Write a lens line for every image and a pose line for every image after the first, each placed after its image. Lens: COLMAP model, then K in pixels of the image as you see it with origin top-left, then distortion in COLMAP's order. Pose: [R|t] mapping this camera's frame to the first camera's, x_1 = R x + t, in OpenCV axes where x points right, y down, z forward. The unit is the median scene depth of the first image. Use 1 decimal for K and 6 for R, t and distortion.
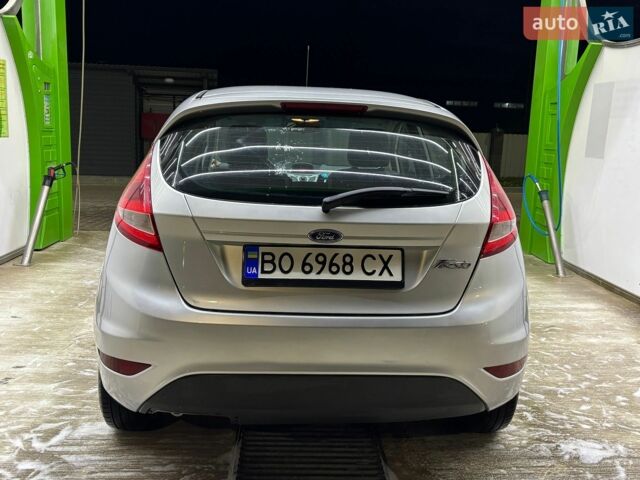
lens RADIAL K [[621.6, 0, 320.0], [0, 621.6, 240.0], [0, 0, 1]] dist [0.023635, 0.007042]
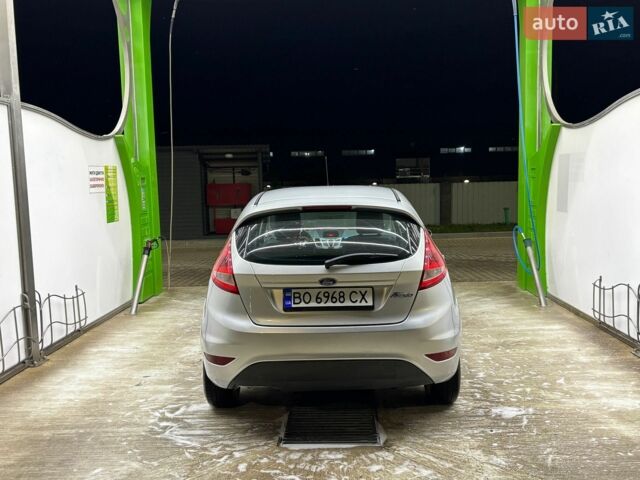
lens RADIAL K [[621.6, 0, 320.0], [0, 621.6, 240.0], [0, 0, 1]] dist [0.023635, 0.007042]
pose [[0.994594, -0.051385, -0.090231, 0.123762], [0.044106, 0.995747, -0.080886, 0.014209], [0.094003, 0.076469, 0.992631, -0.637945]]
